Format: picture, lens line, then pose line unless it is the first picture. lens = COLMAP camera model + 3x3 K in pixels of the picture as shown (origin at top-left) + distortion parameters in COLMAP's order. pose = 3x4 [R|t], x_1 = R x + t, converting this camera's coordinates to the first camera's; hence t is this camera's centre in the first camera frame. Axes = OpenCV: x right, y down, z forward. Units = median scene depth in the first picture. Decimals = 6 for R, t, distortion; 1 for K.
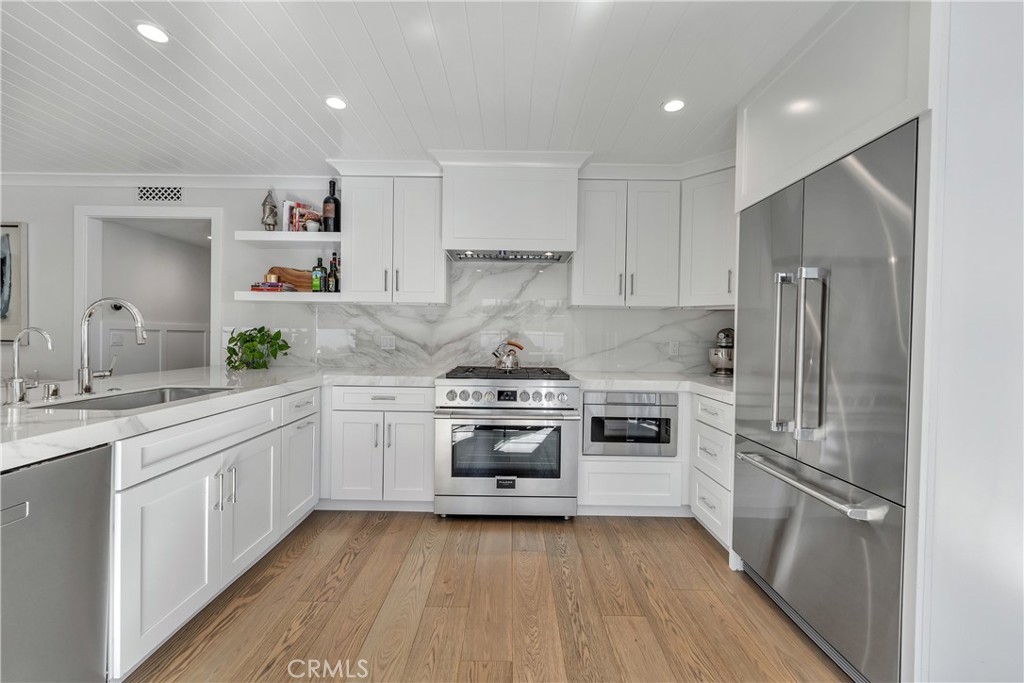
lens RADIAL K [[410.5, 0, 510.5], [0, 410.5, 342.7], [0, 0, 1]] dist [0.001140, 0.000088]
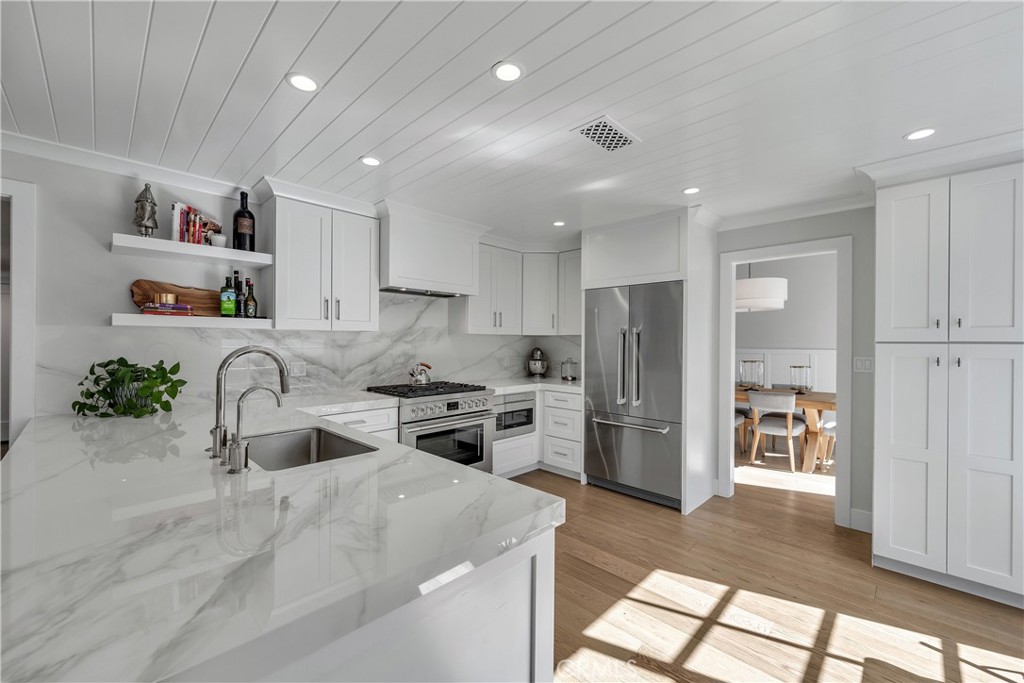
lens RADIAL K [[410.5, 0, 509.4], [0, 410.5, 341.8], [0, 0, 1]] dist [0.001140, 0.000088]
pose [[0.702248, -0.012187, 0.711828, -0.676335], [0.014912, 0.999886, 0.002407, -0.063083], [-0.711776, 0.008925, 0.702350, -0.037263]]
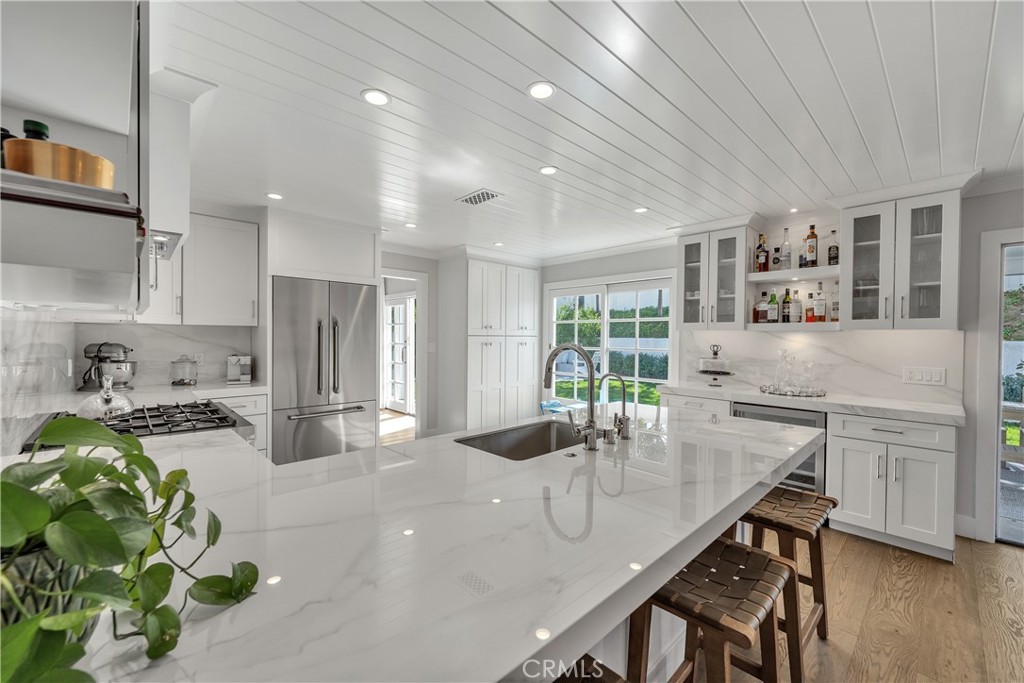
lens RADIAL K [[410.5, 0, 511.4], [0, 410.5, 339.3], [0, 0, 1]] dist [0.001140, 0.000088]
pose [[-0.683279, -0.028476, 0.729602, -0.881011], [-0.011381, 0.999533, 0.028352, -0.082129], [-0.730068, 0.011069, -0.683284, 0.973347]]
